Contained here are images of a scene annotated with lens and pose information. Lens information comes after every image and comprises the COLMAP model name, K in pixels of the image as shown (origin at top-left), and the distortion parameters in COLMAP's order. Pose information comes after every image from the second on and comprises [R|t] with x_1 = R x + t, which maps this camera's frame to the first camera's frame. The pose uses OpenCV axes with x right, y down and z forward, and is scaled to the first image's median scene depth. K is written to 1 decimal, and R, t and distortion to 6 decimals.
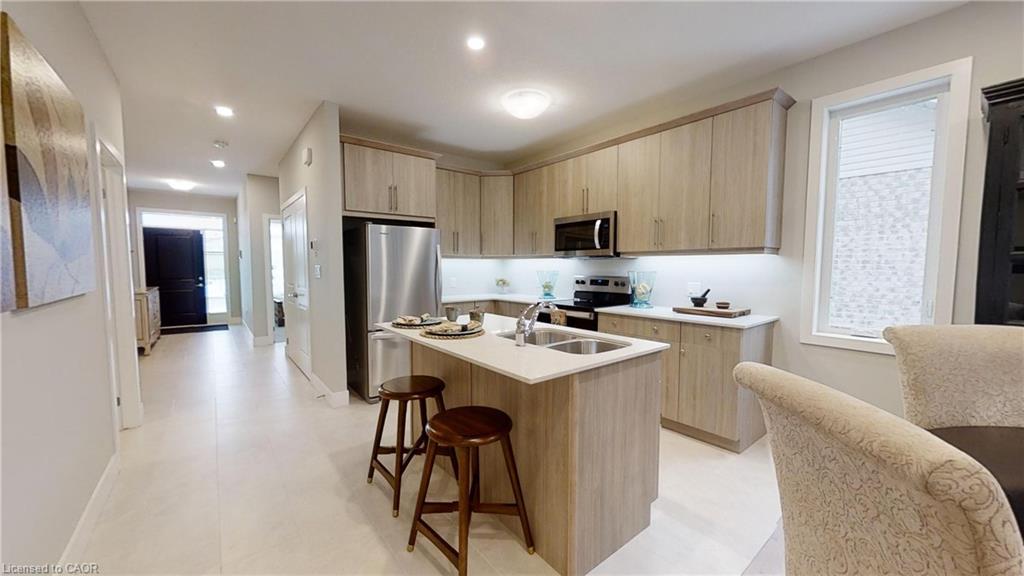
lens RADIAL K [[378.1, 0, 510.0], [0, 378.1, 291.6], [0, 0, 1]] dist [0.000751, 0.000269]
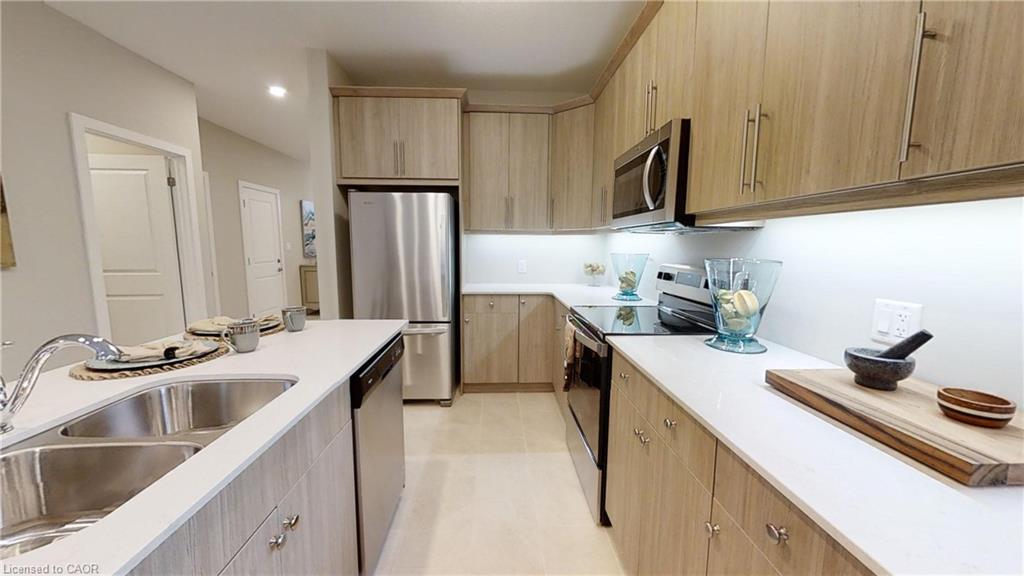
lens RADIAL K [[378.1, 0, 511.3], [0, 378.1, 289.1], [0, 0, 1]] dist [0.000751, 0.000269]
pose [[0.804977, 0.073965, -0.588678, 0.364297], [-0.044196, 0.996918, 0.064824, -0.035195], [0.591658, -0.026164, 0.805764, 0.493633]]
